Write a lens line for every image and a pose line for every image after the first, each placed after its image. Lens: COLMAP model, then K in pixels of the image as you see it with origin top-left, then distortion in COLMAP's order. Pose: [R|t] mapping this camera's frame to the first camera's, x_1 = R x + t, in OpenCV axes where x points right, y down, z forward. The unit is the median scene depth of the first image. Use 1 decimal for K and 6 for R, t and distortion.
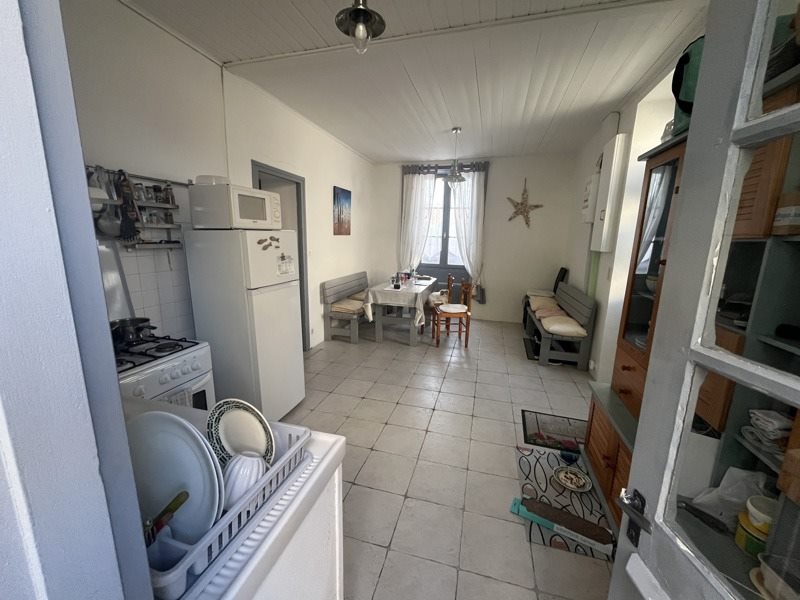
lens RADIAL K [[321.0, 0, 400.0], [0, 321.0, 300.0], [0, 0, 1]] dist [-0.001636, -0.000260]
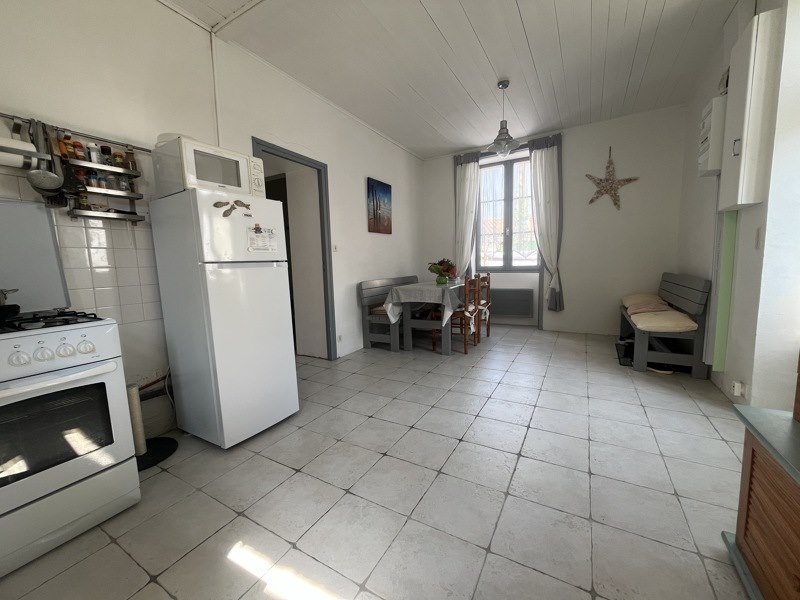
lens RADIAL K [[321.0, 0, 400.0], [0, 321.0, 300.0], [0, 0, 1]] dist [-0.001636, -0.000260]
pose [[0.967929, -0.025382, -0.249938, 0.121747], [0.005235, 0.996705, -0.080946, 0.075766], [0.251169, 0.077042, 0.964872, 0.218562]]
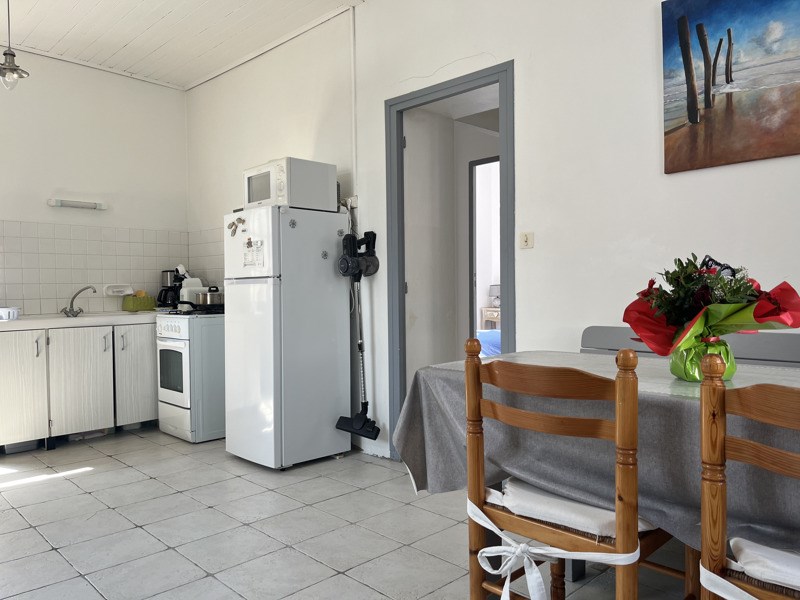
lens RADIAL K [[612.9, 0, 400.0], [0, 612.9, 300.0], [0, 0, 1]] dist [0.000324, -0.002543]
pose [[-0.499959, 0.003726, -0.866041, 0.474709], [-0.163862, 0.981521, 0.098819, -0.136825], [0.850406, 0.191317, -0.490109, 1.370698]]
